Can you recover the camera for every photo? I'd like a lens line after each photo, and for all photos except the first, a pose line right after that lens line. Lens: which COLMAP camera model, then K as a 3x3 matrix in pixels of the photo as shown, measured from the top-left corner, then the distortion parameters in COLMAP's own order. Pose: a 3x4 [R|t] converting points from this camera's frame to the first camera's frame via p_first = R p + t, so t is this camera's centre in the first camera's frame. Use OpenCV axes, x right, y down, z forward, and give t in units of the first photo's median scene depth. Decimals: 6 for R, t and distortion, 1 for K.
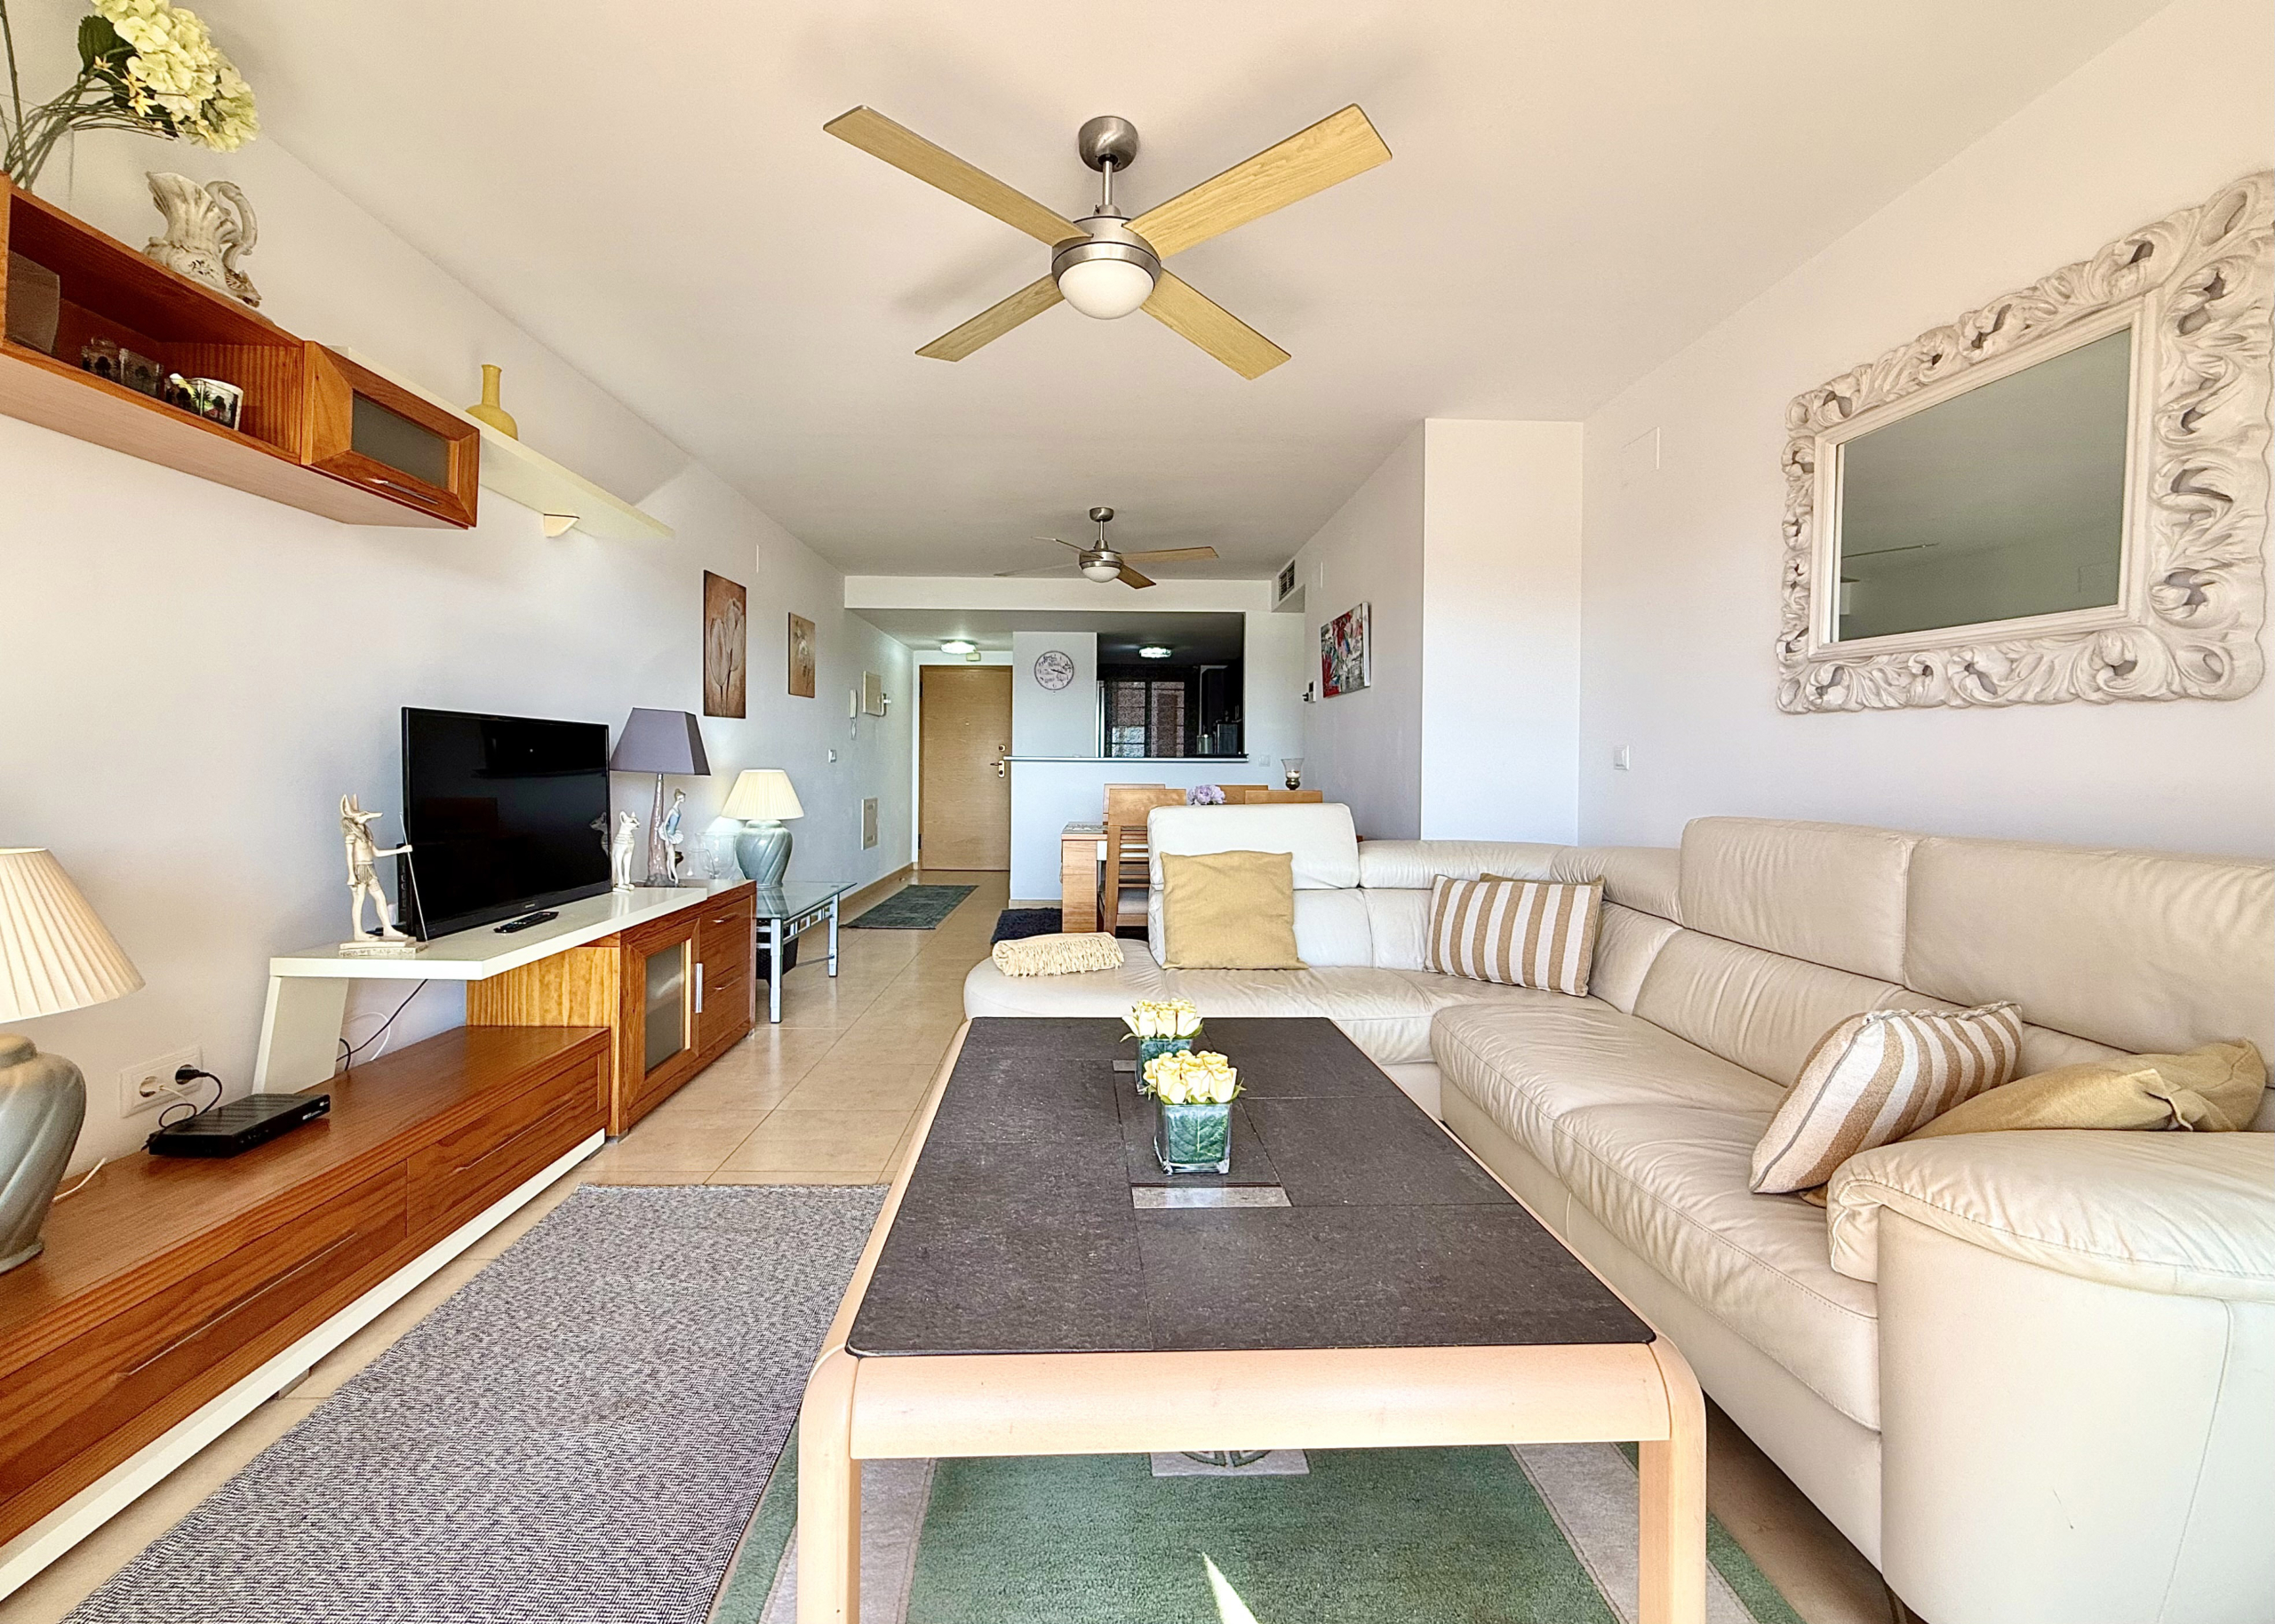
lens RADIAL K [[907.9, 0, 1132.0], [0, 907.9, 772.0], [0, 0, 1]] dist [0.001376, 0.000153]
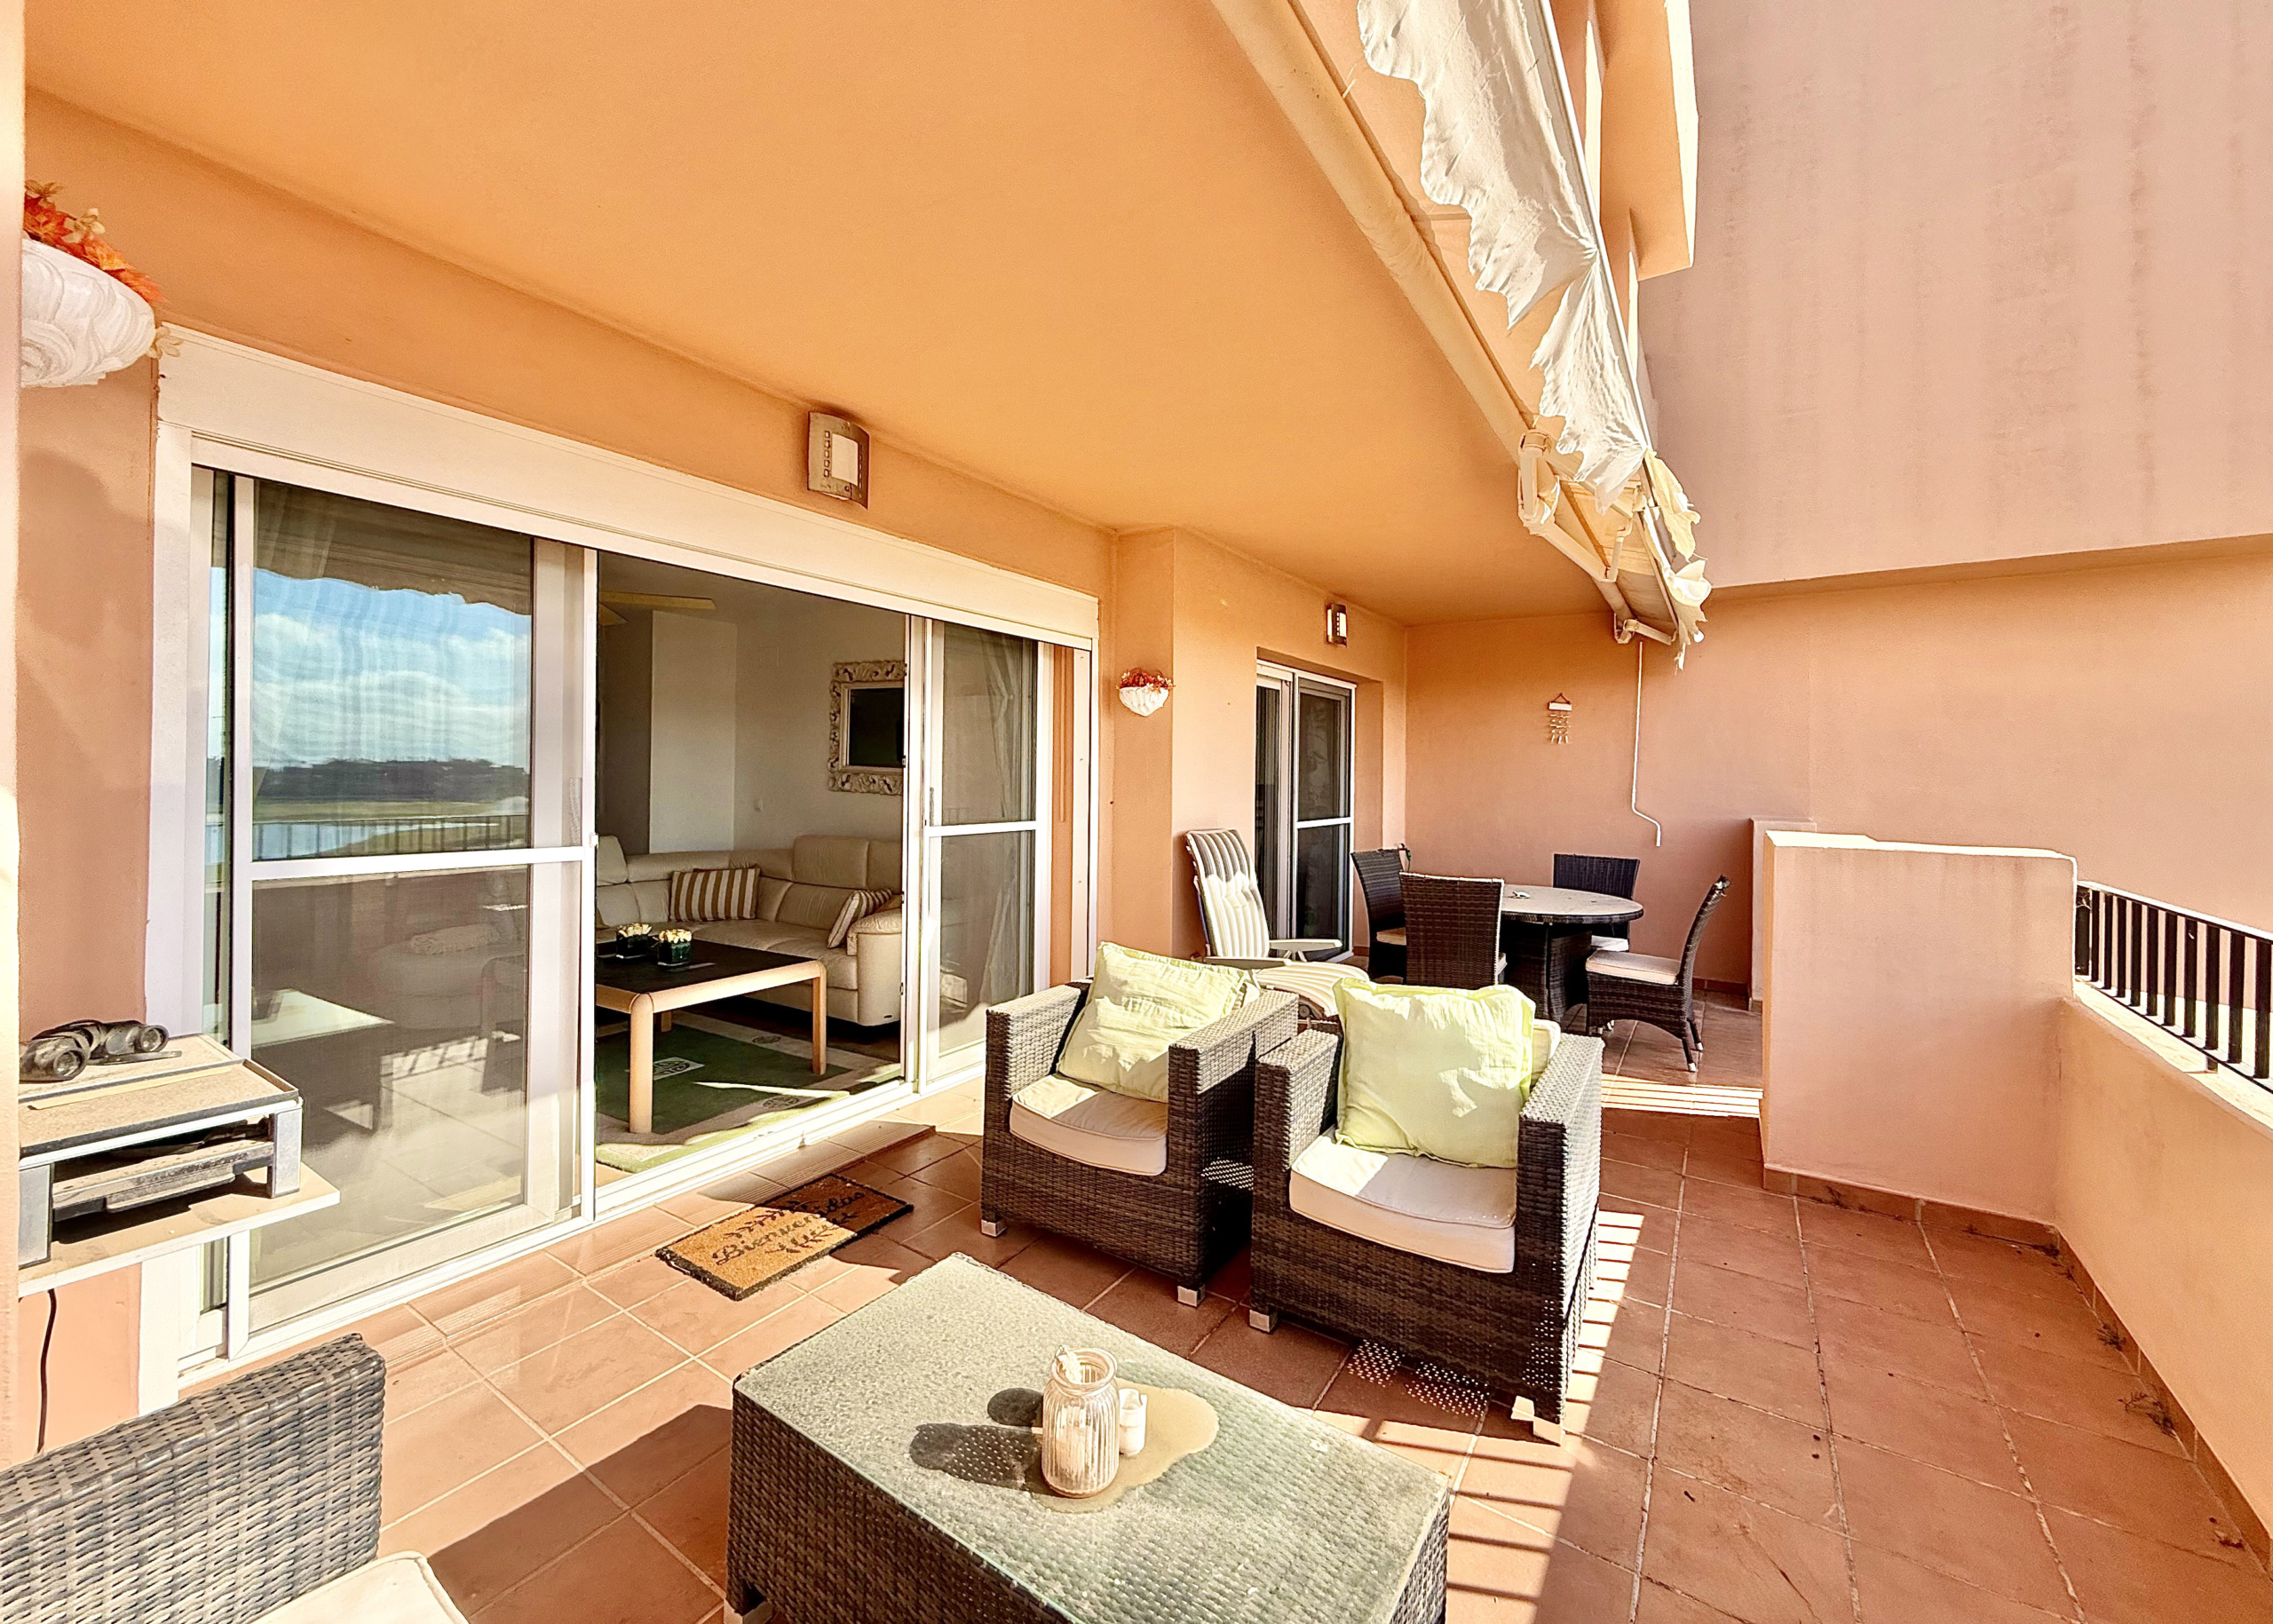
lens RADIAL K [[907.3, 0, 1131.1], [0, 907.3, 772.0], [0, 0, 1]] dist [0.001376, 0.000153]
pose [[0.569071, 0.000837, 0.822288, -0.815857], [-0.001581, 0.999999, 0.000076, -0.114843], [-0.822287, -0.001343, 0.569072, -1.037350]]
